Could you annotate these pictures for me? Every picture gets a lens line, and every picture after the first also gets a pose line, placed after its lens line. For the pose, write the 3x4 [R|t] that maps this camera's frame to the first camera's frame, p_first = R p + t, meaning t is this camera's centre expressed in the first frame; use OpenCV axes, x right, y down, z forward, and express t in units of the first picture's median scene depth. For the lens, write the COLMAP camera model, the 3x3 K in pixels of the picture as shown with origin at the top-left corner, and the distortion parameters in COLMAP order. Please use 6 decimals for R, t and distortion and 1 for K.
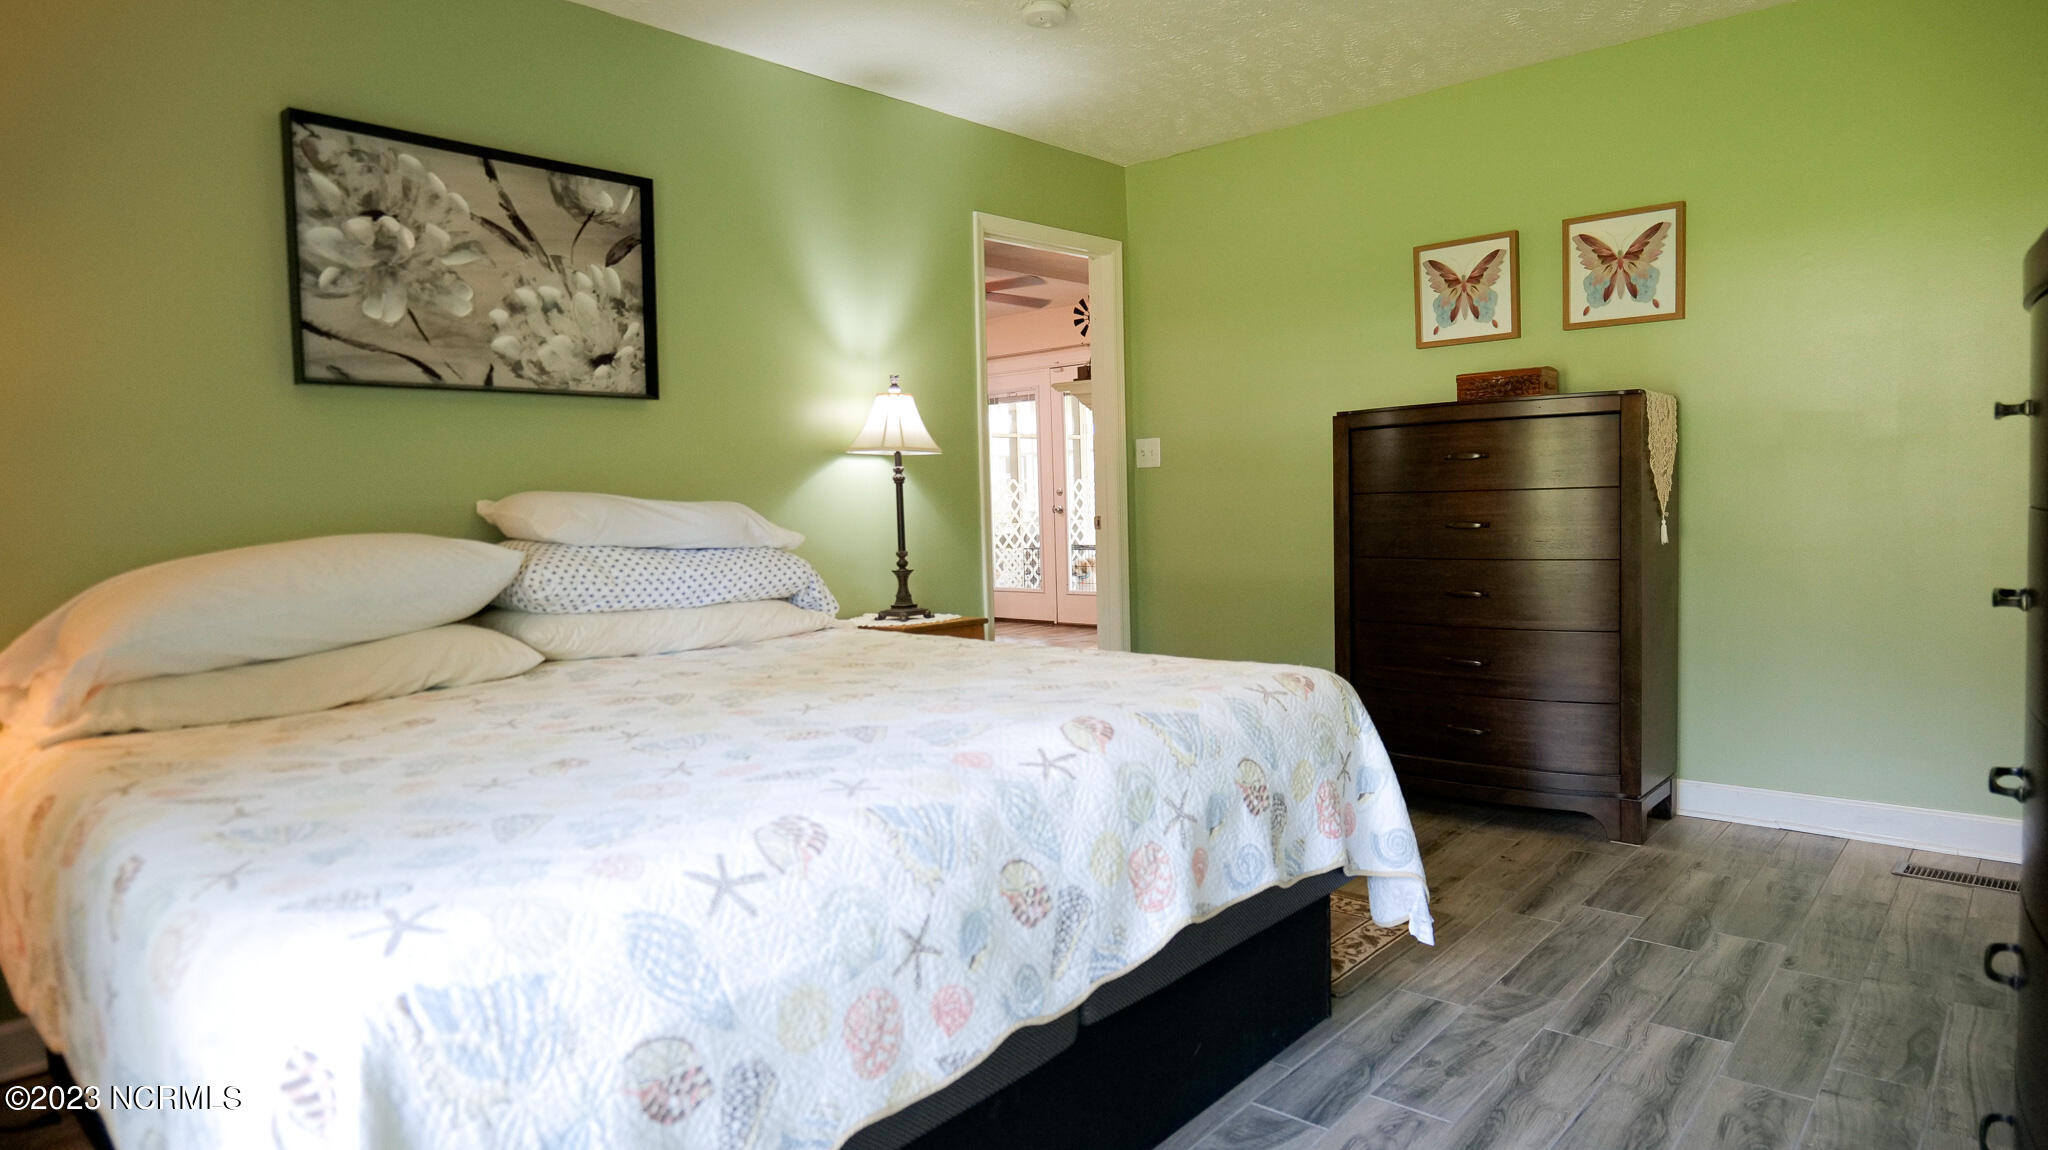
lens RADIAL K [[1195.6, 0, 1020.8], [0, 1195.6, 571.9], [0, 0, 1]] dist [-0.023103, 0.005576]
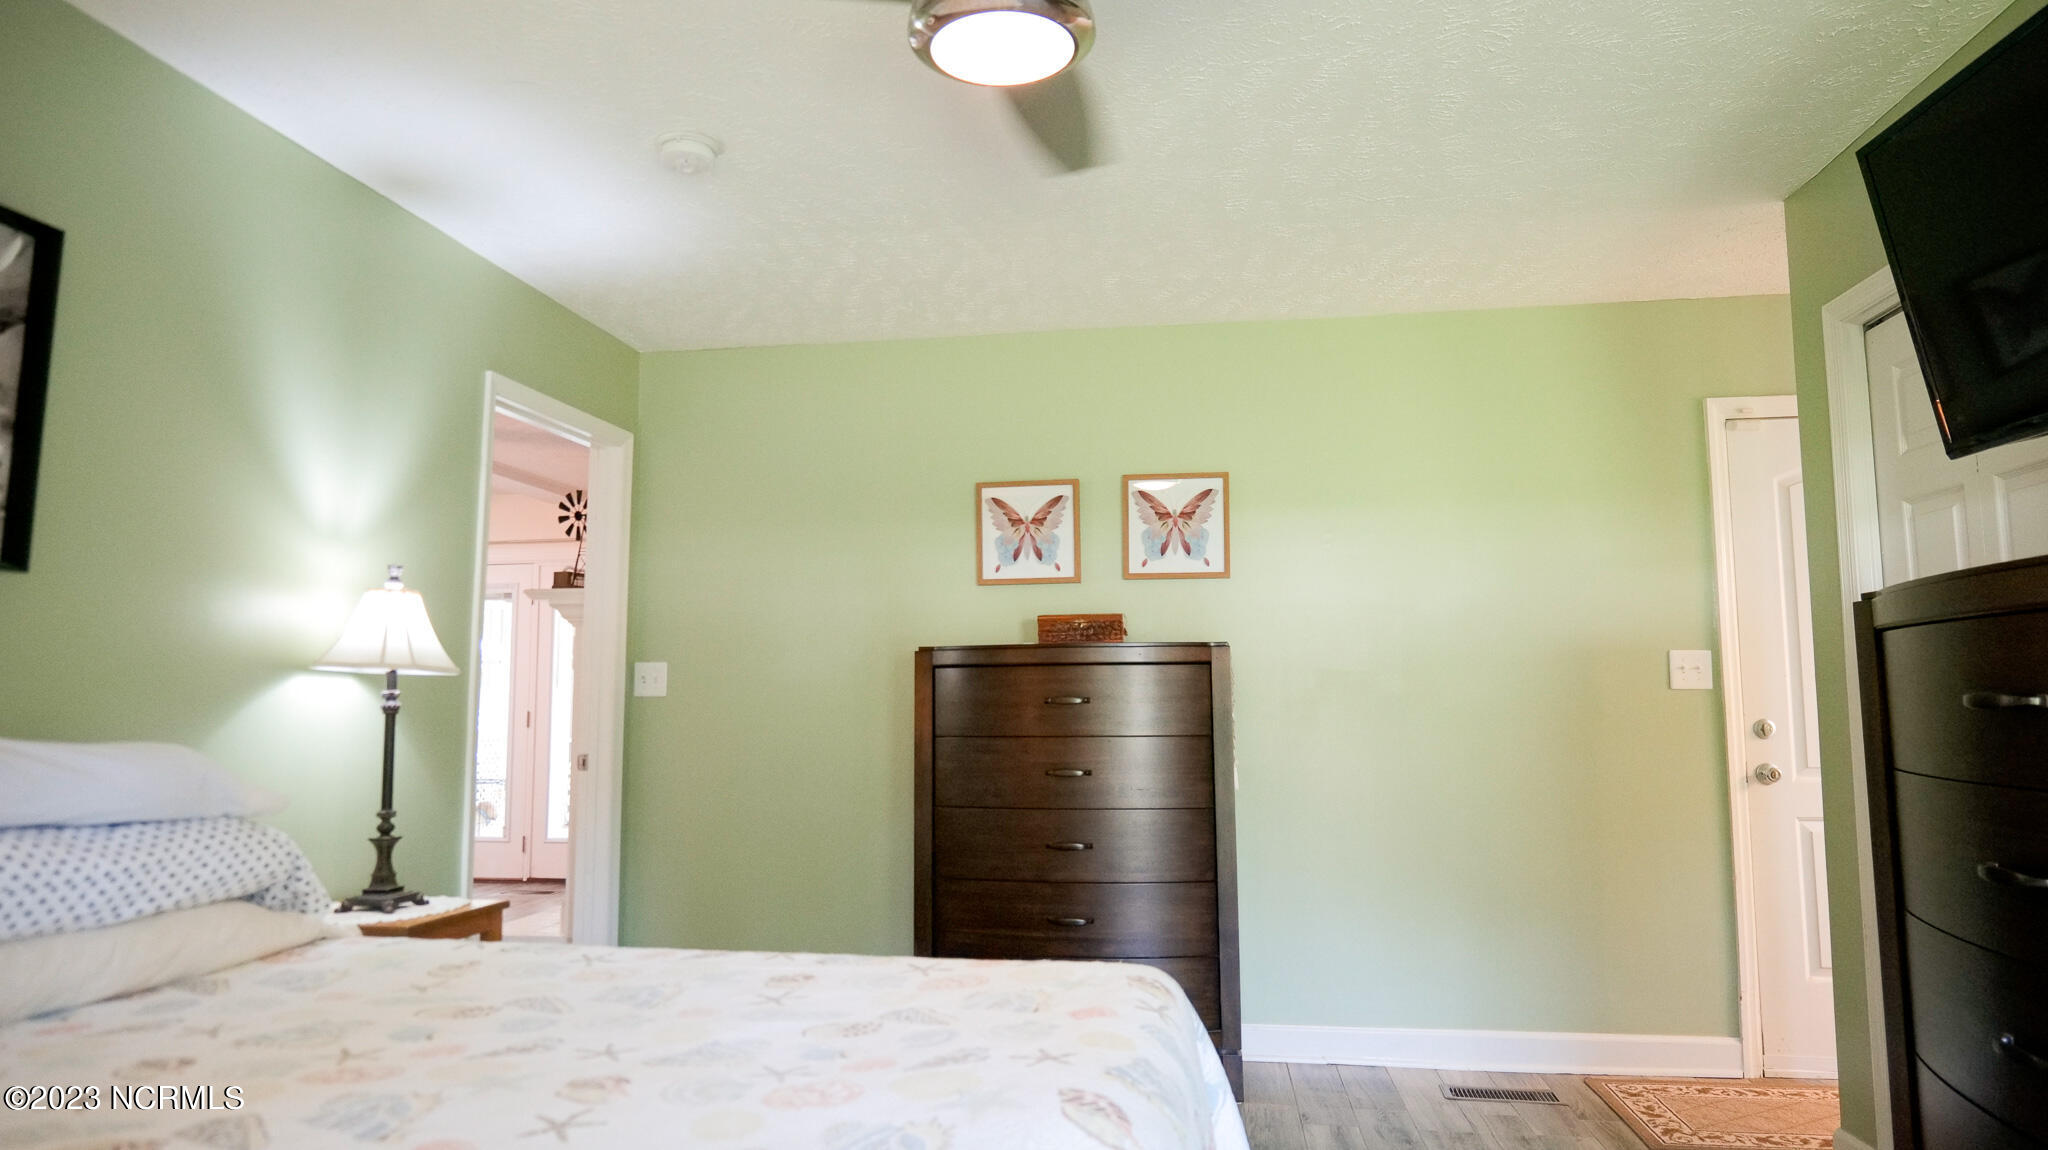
lens RADIAL K [[1195.6, 0, 1029.2], [0, 1195.6, 577.4], [0, 0, 1]] dist [-0.023103, 0.005576]
pose [[0.839043, 0.083646, 0.537597, -0.172330], [0.014661, 0.984276, -0.176027, -0.024274], [-0.543868, 0.155576, 0.824624, 0.194703]]
